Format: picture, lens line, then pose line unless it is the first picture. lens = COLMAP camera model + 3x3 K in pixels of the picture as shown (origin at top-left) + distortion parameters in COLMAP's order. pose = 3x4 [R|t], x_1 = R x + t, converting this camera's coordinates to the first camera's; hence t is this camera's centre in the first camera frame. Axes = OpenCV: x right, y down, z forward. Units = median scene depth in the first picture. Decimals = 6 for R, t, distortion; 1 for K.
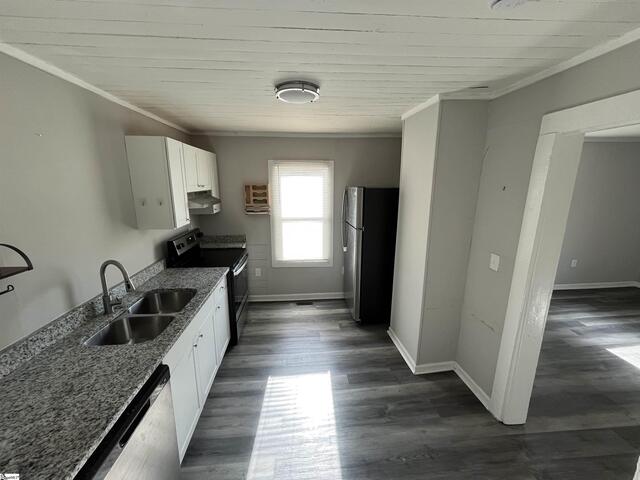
lens RADIAL K [[256.4, 0, 315.9], [0, 256.4, 236.2], [0, 0, 1]] dist [-0.004314, 0.000020]
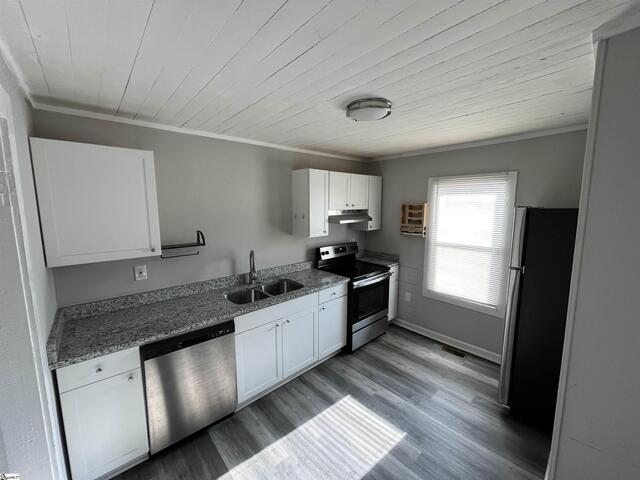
lens RADIAL K [[256.4, 0, 317.2], [0, 256.4, 236.5], [0, 0, 1]] dist [-0.004314, 0.000020]
pose [[0.612938, 0.096328, -0.784237, 0.341647], [-0.159322, 0.987221, -0.003261, -0.025029], [0.773902, 0.126945, 0.620453, 0.159173]]
